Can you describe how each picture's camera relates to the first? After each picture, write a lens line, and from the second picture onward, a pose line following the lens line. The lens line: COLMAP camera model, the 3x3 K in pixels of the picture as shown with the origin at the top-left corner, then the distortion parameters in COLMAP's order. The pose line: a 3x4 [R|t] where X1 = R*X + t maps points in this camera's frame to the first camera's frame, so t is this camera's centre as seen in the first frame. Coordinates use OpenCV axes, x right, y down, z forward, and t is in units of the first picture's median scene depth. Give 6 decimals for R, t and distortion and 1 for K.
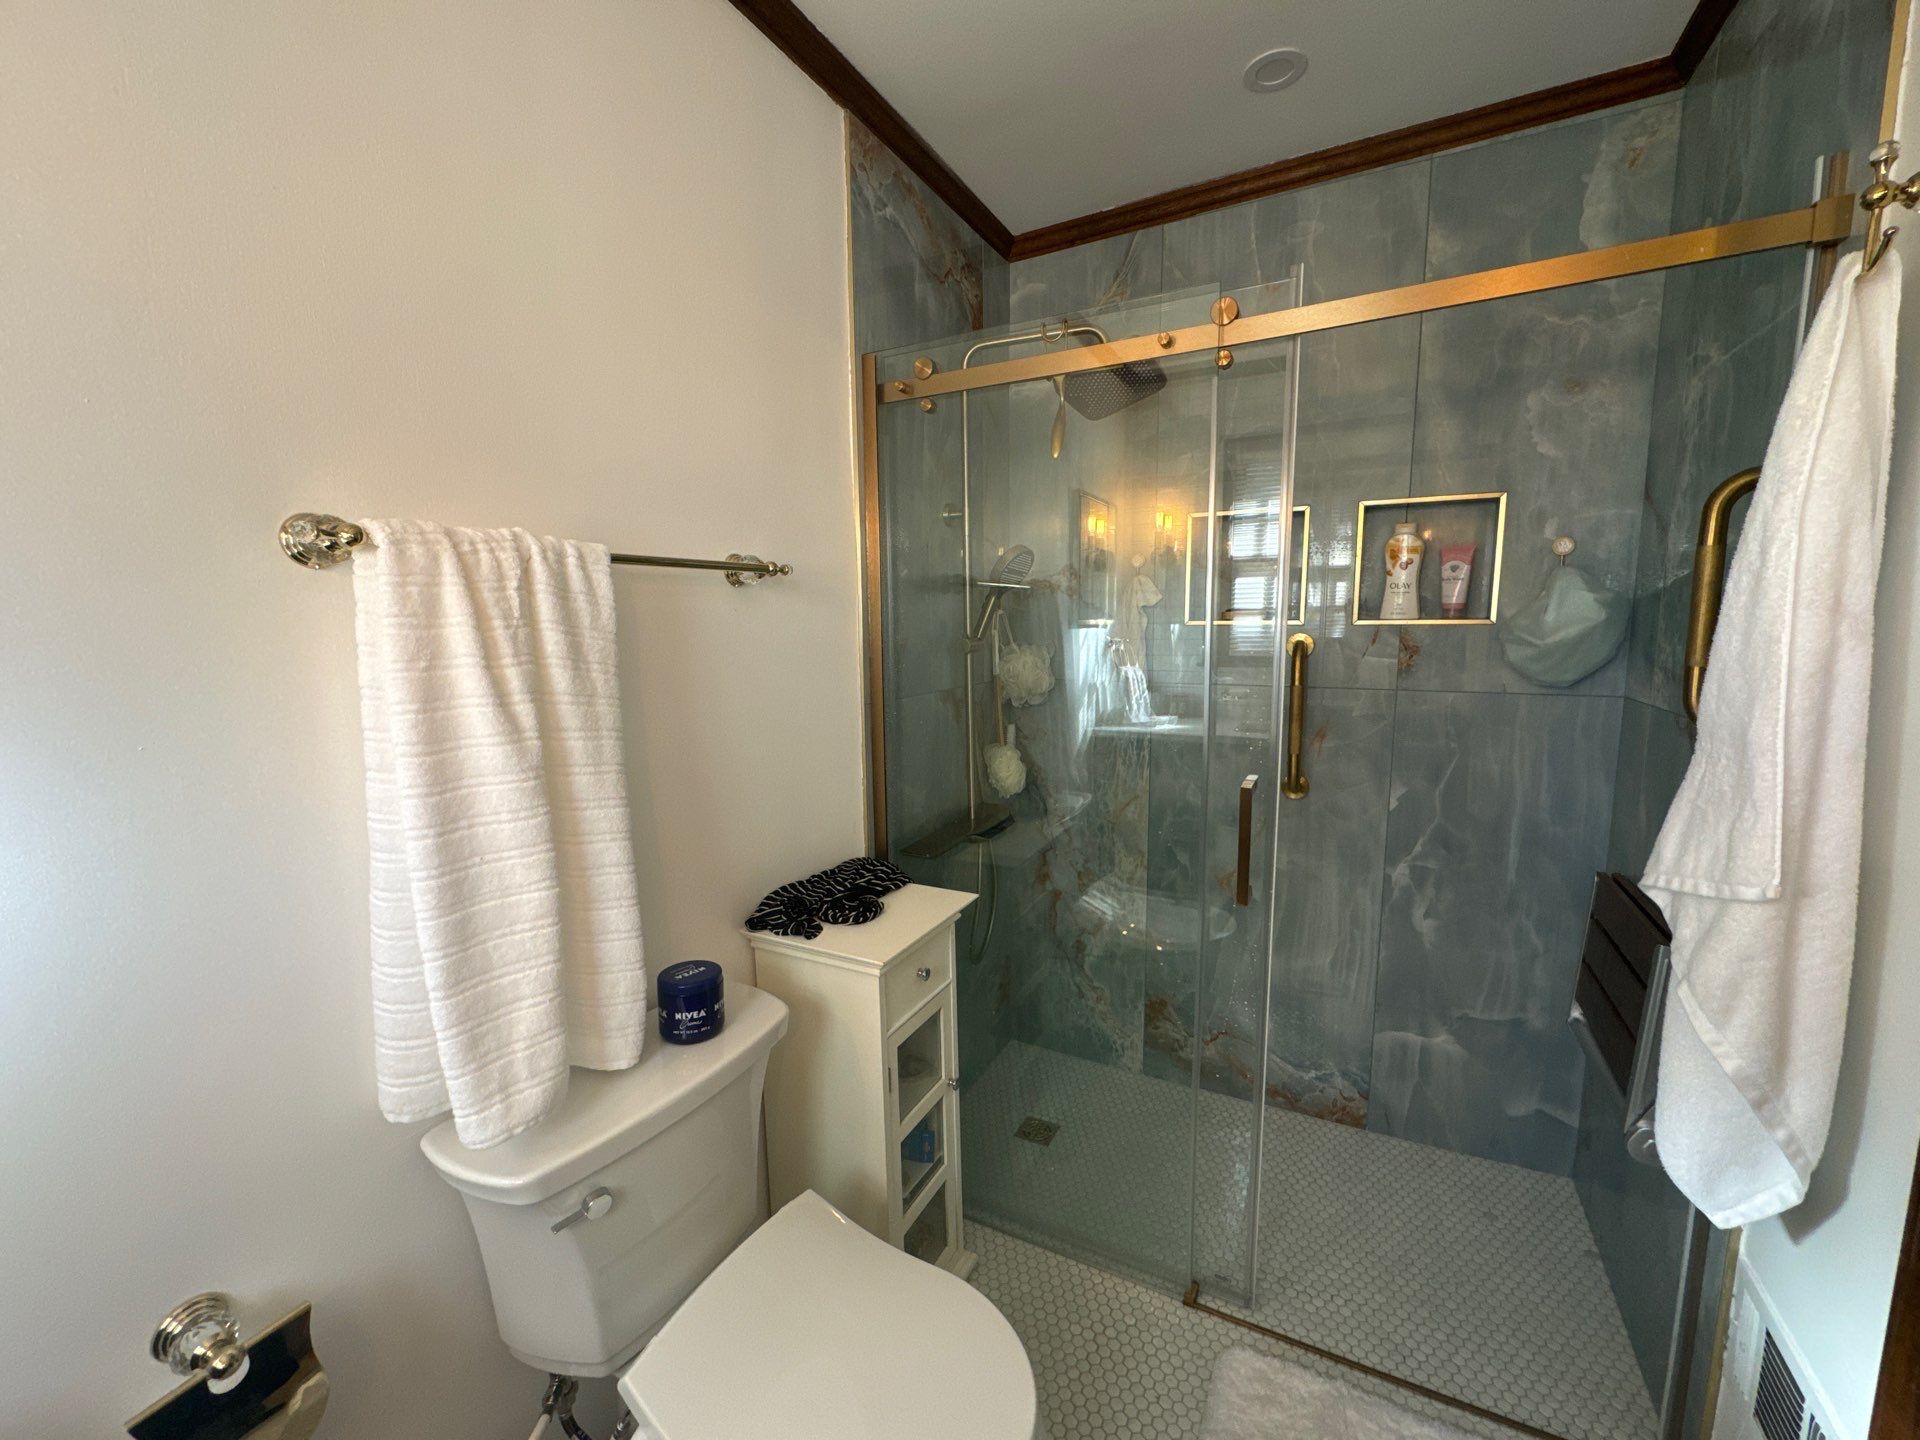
lens RADIAL K [[768.8, 0, 960.2], [0, 768.8, 722.3], [0, 0, 1]] dist [-0.002999, -0.000071]
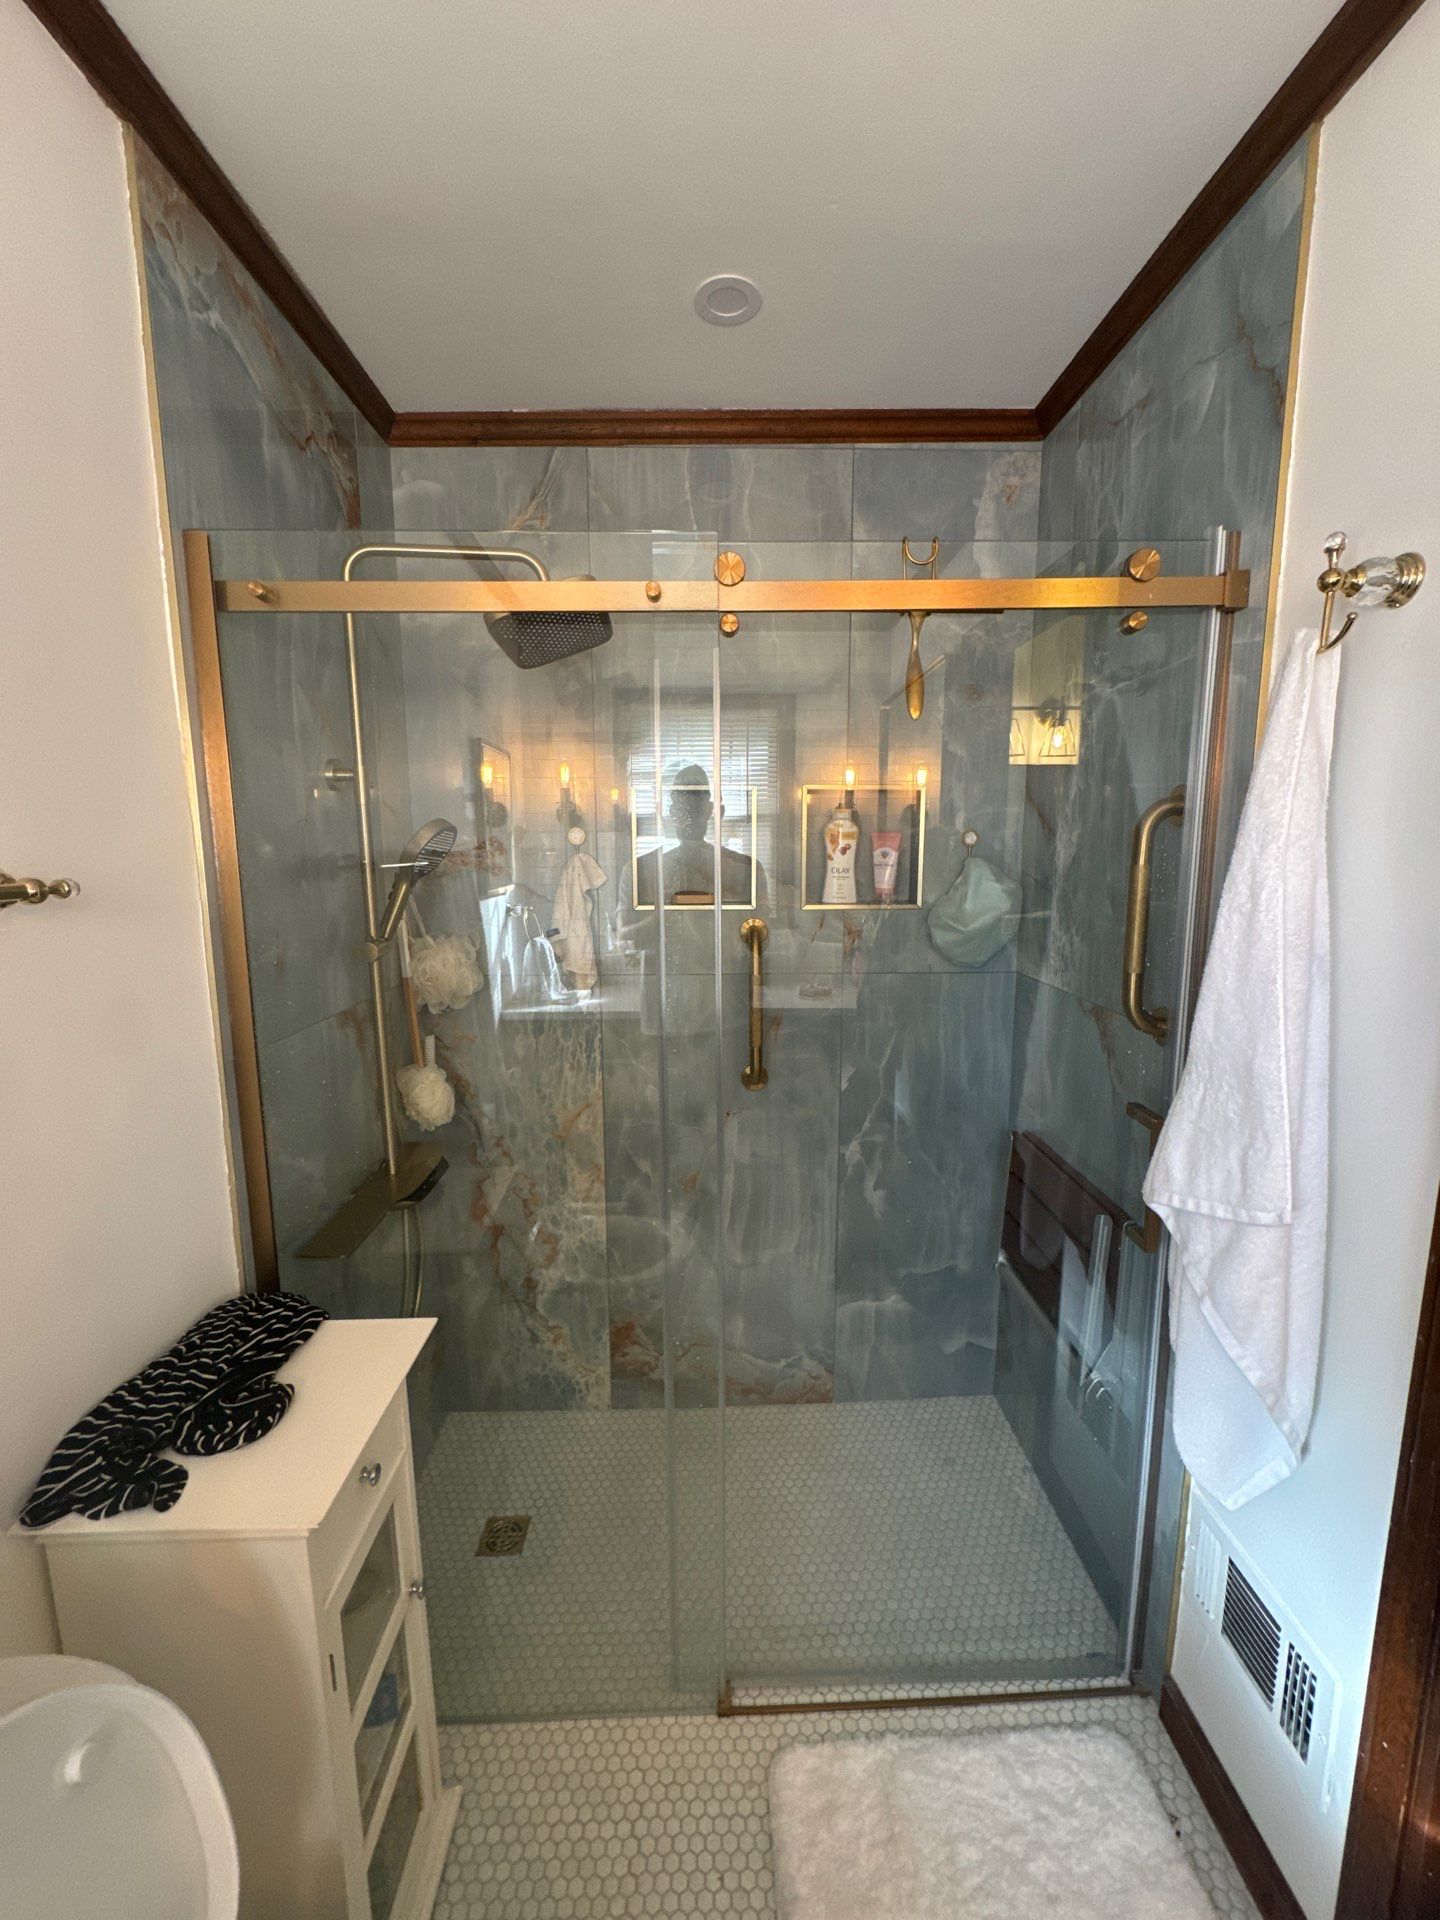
lens RADIAL K [[768.8, 0, 723.9], [0, 768.8, 962.6], [0, 0, 1]] dist [-0.002999, -0.000071]
pose [[0.874601, -0.063024, 0.480729, -0.058289], [0.058739, 0.997986, 0.023972, -0.097405], [-0.481272, 0.007271, 0.876541, 0.204916]]
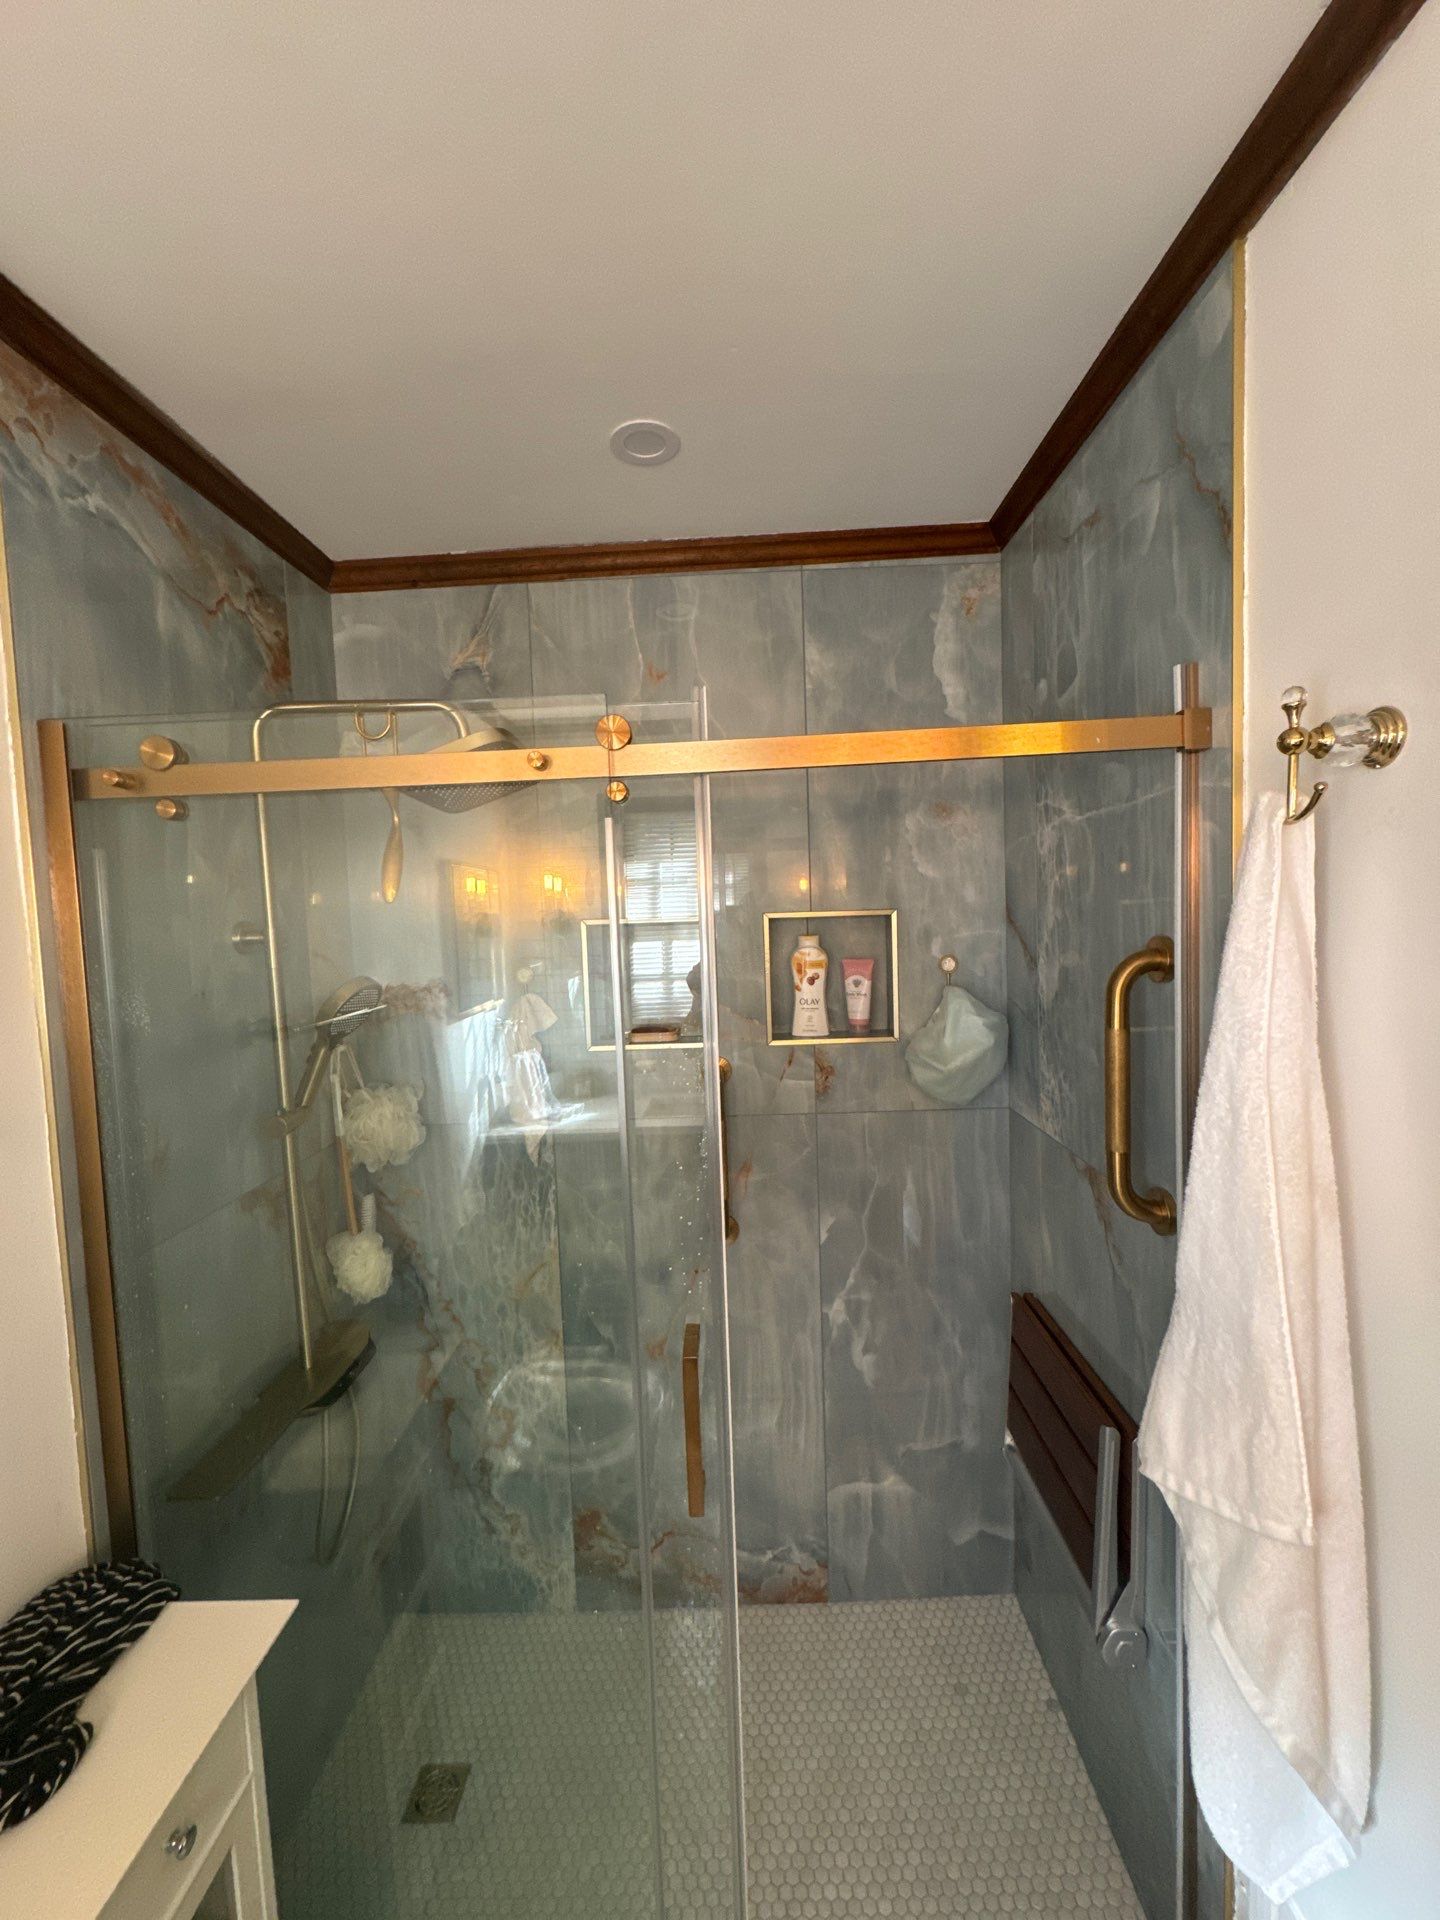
lens RADIAL K [[768.8, 0, 722.7], [0, 768.8, 962.1], [0, 0, 1]] dist [-0.002999, -0.000071]
pose [[0.893631, -0.047962, 0.446231, 0.069421], [0.085318, 0.994297, -0.063991, -0.188990], [-0.440617, 0.095256, 0.892627, 0.224282]]
